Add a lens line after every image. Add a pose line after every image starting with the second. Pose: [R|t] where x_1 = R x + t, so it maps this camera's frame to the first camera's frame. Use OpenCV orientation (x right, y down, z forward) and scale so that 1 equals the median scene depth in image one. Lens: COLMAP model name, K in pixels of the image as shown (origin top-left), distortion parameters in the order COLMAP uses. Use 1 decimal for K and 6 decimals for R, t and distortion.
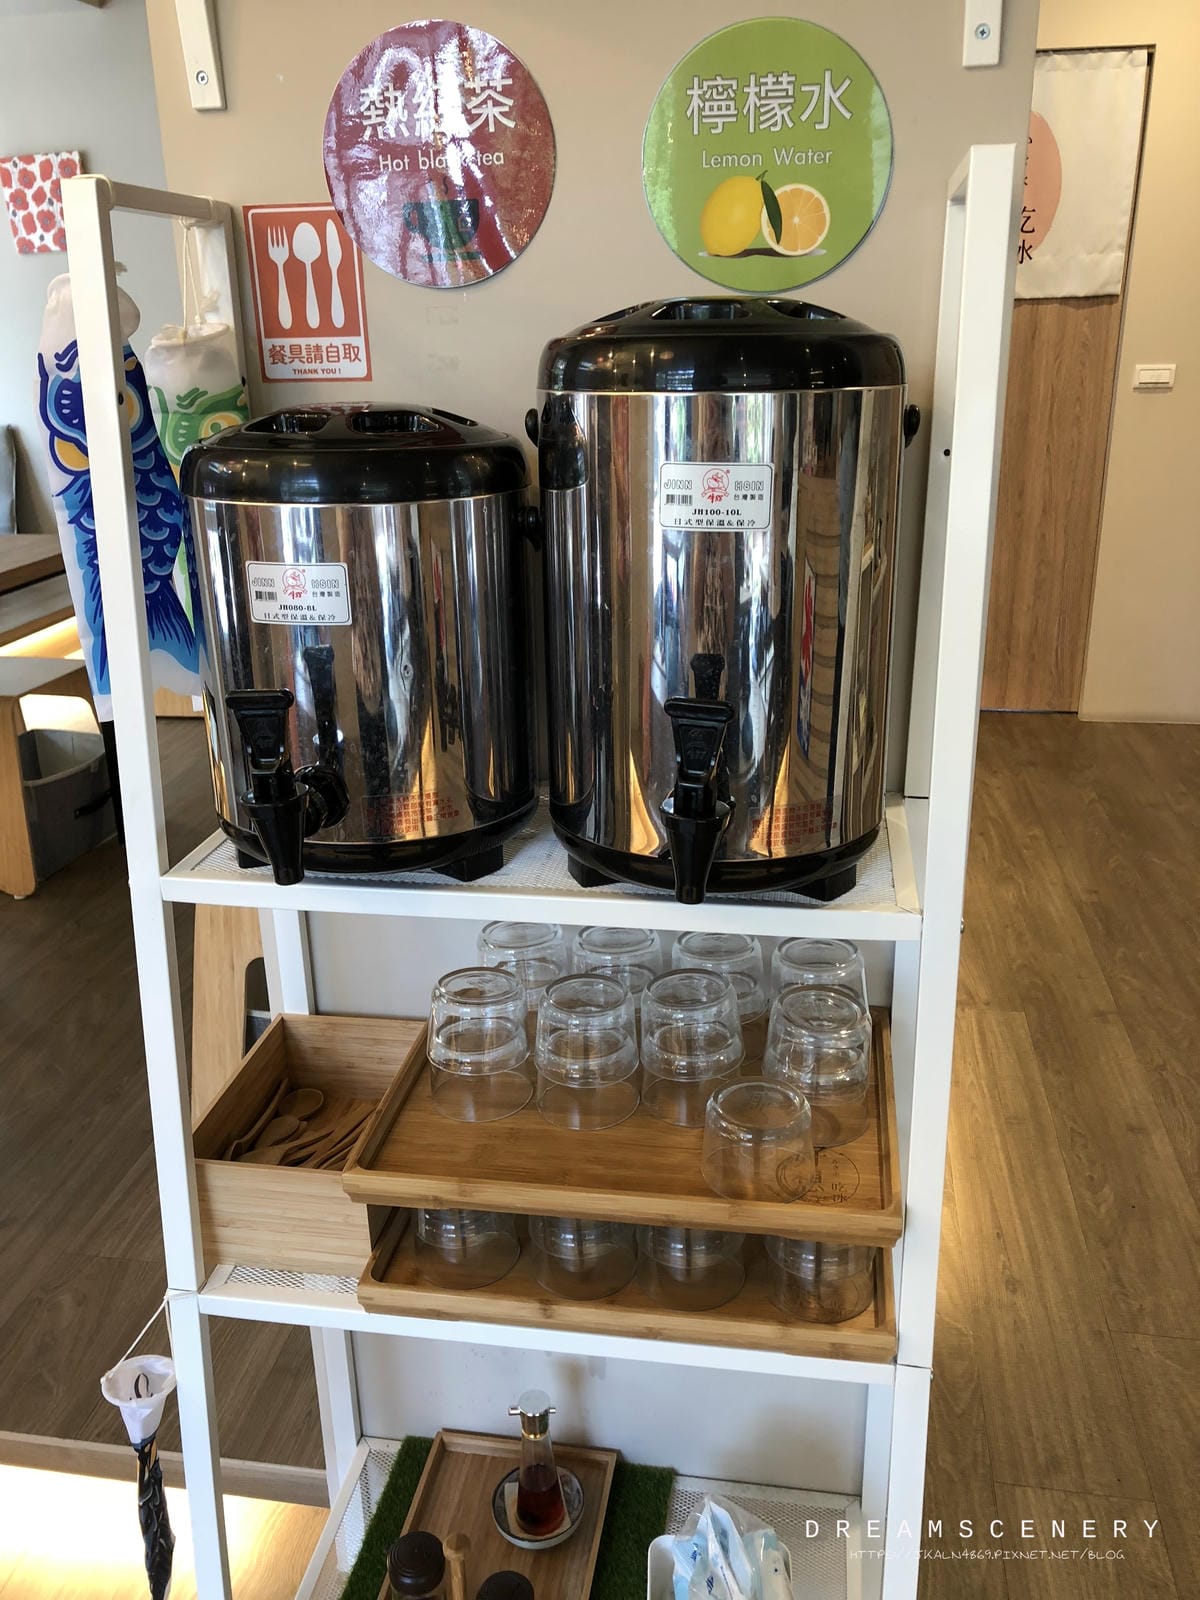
lens RADIAL K [[1342.1, 0, 598.3], [0, 1342.1, 800.6], [0, 0, 1]] dist [0.033459, -0.035096]
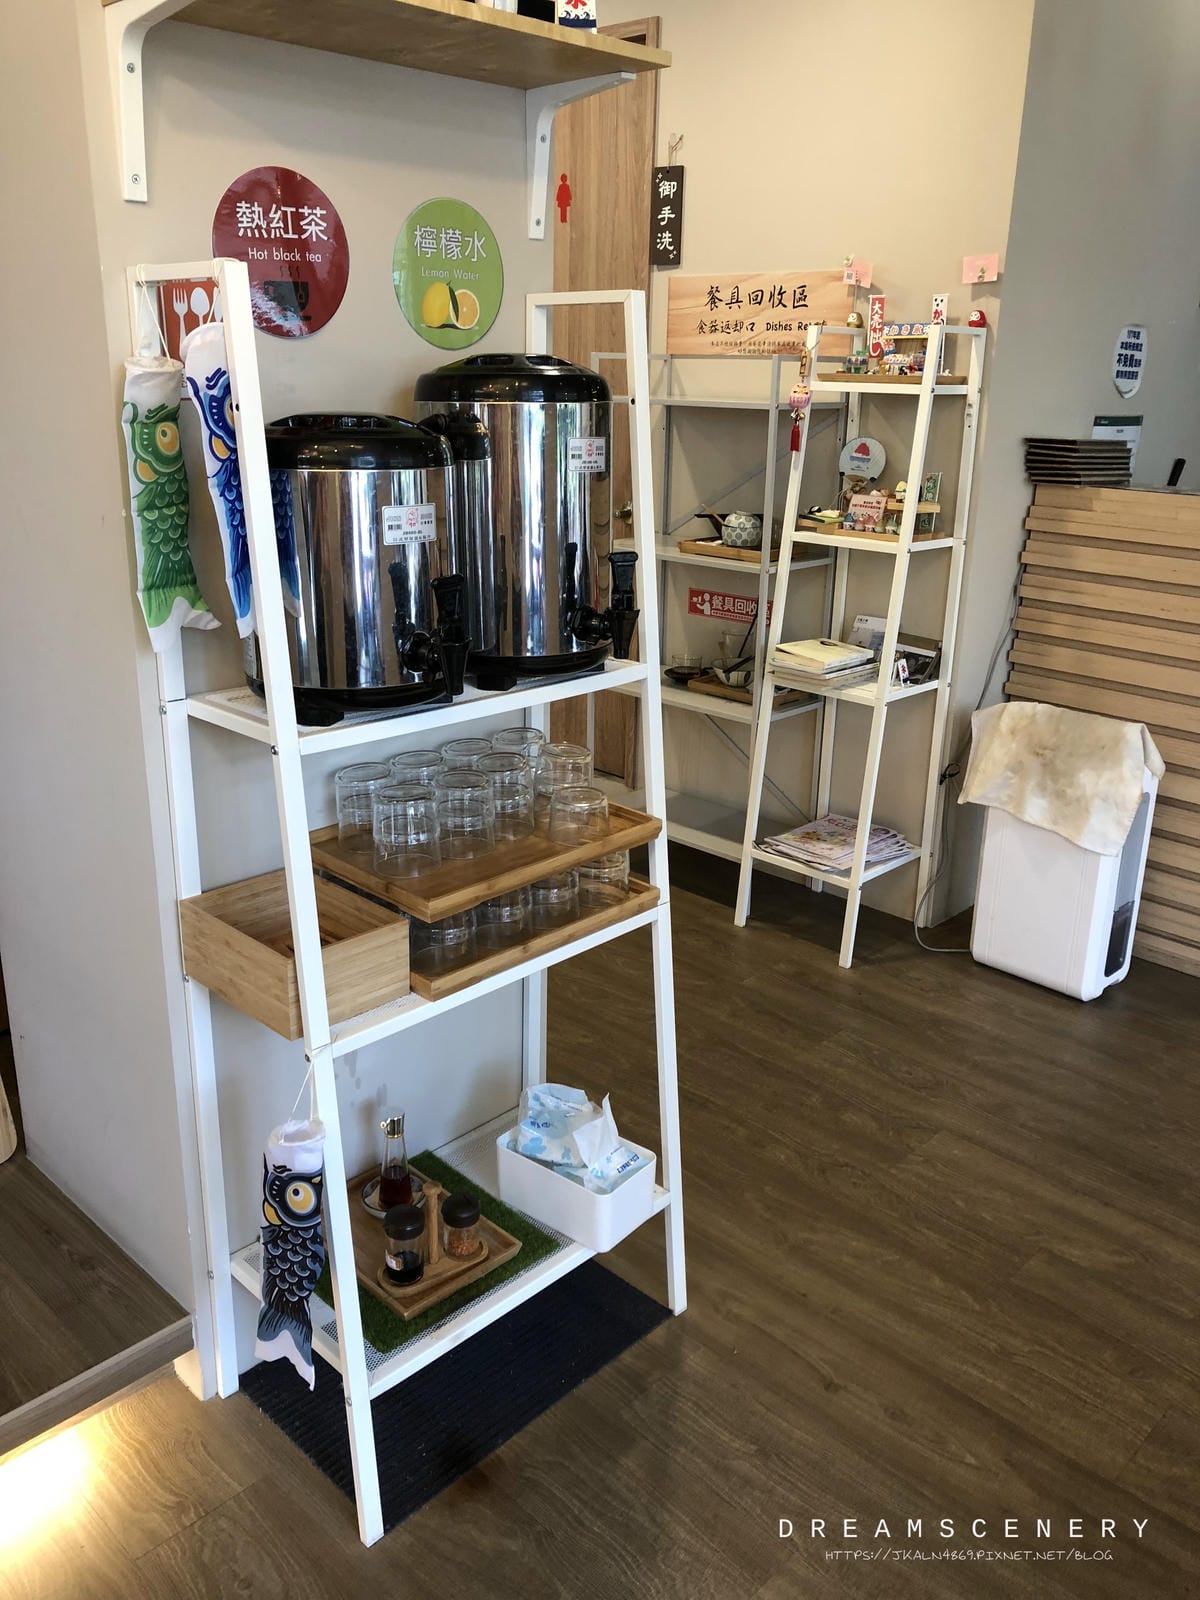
lens RADIAL K [[1342.1, 0, 602.0], [0, 1342.1, 794.4], [0, 0, 1]] dist [0.033459, -0.035096]
pose [[0.565490, -0.229307, 0.792237, -1.316989], [0.254713, 0.962171, 0.096682, 0.058678], [-0.784437, 0.147120, 0.602506, -0.116062]]
